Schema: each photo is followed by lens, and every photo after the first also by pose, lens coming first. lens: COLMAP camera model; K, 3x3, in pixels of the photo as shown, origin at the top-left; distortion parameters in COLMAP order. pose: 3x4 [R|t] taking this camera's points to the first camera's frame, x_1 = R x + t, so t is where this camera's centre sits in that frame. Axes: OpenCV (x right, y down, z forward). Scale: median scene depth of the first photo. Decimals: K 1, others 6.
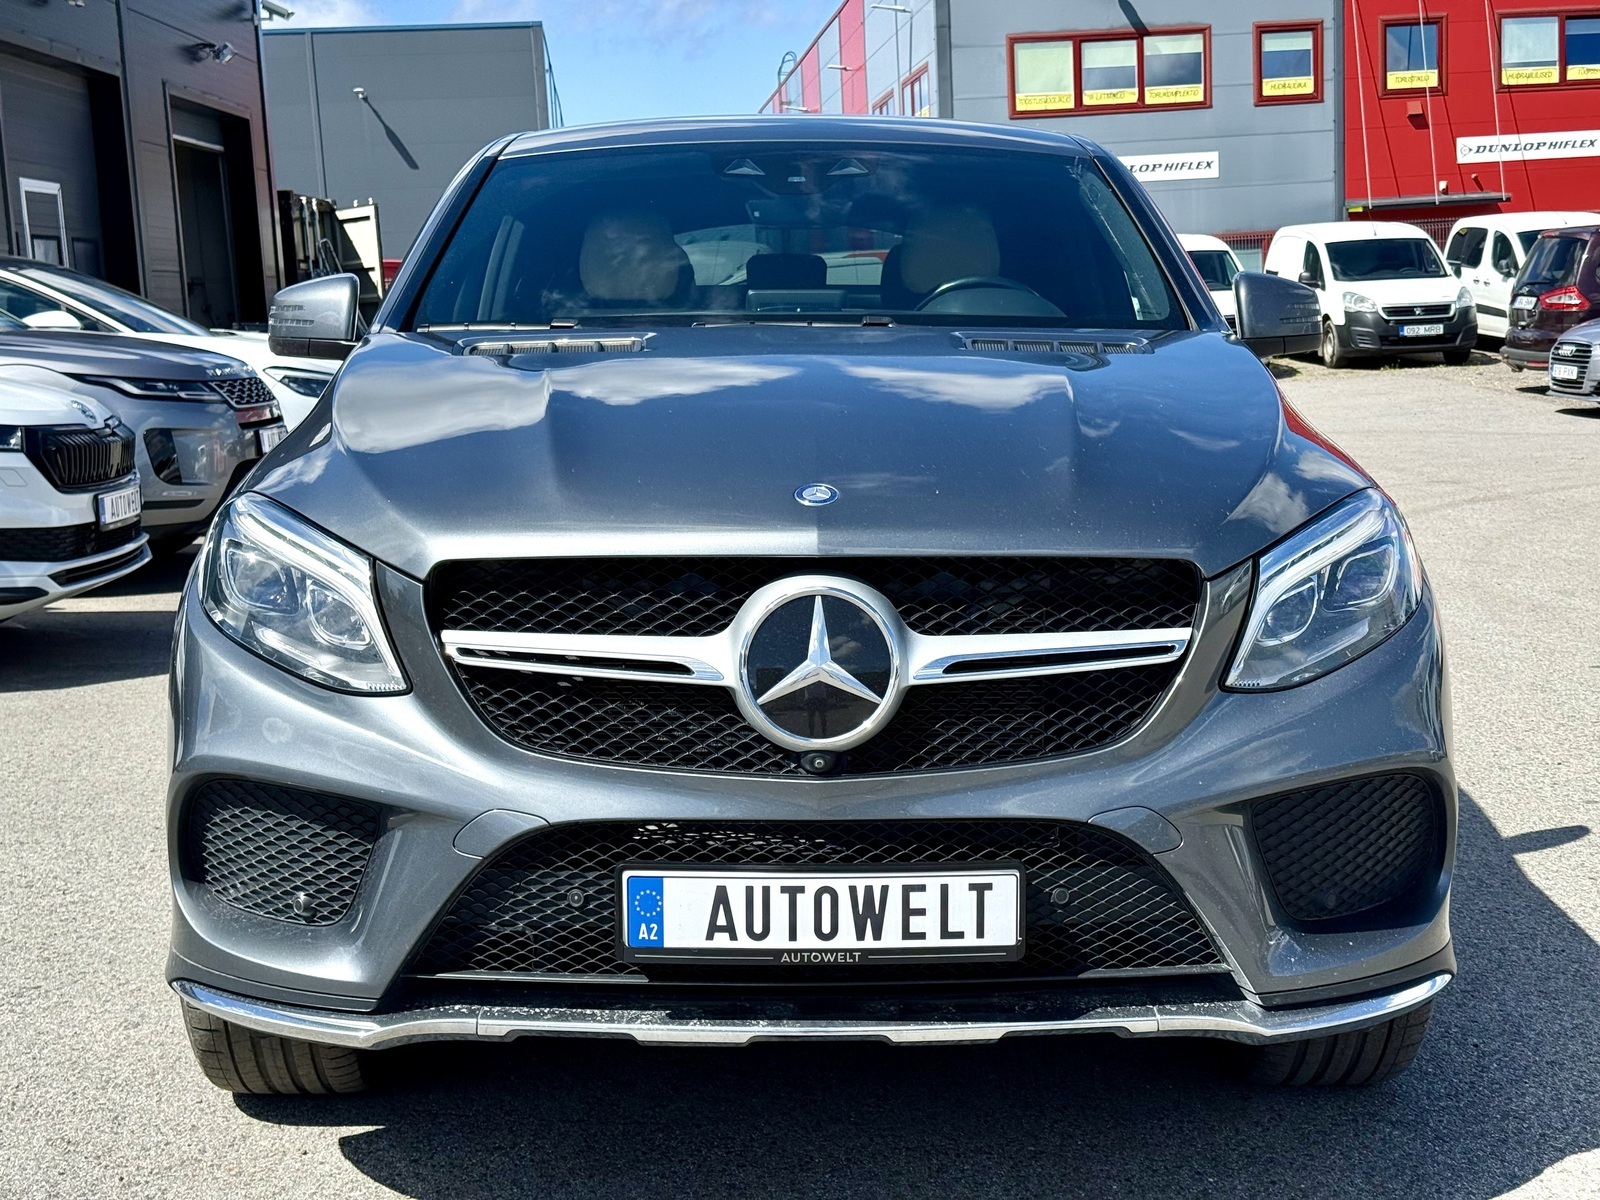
lens RADIAL K [[2259.2, 0, 798.8], [0, 2259.2, 601.8], [0, 0, 1]] dist [-0.019433, 0.000000]
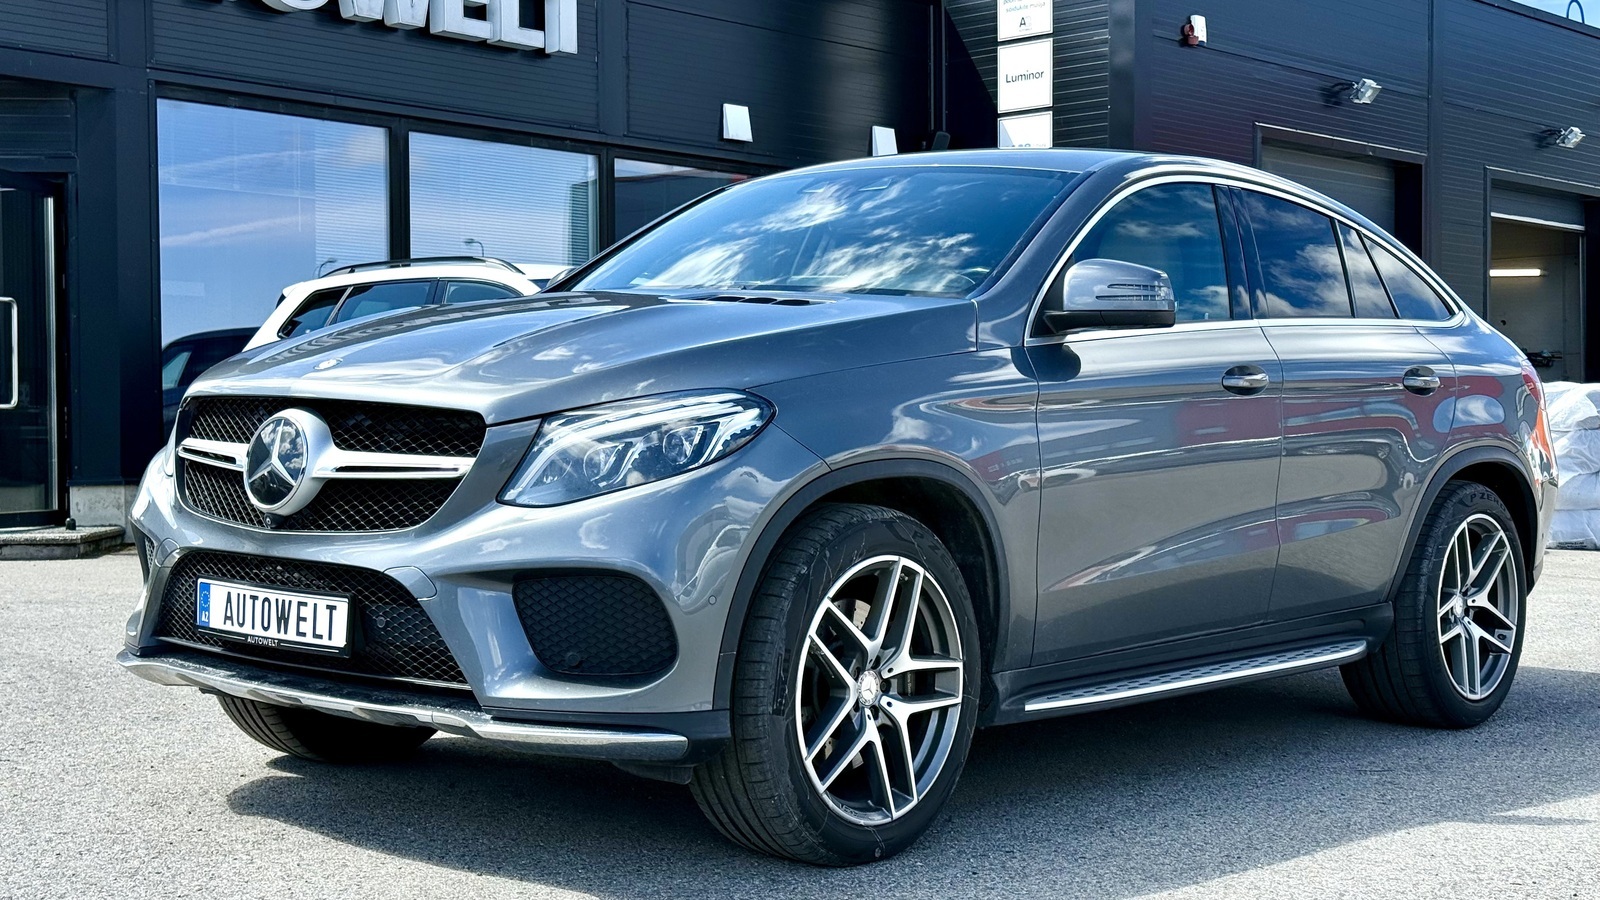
lens RADIAL K [[2137.6, 0, 799.5], [0, 2137.6, 450.2], [0, 0, 1]] dist [0.022545, 0.000000]
pose [[0.779318, 0.049266, -0.624689, 1.261746], [-0.111231, 0.991949, -0.060535, 0.071285], [0.616677, 0.116661, 0.778524, 0.024372]]
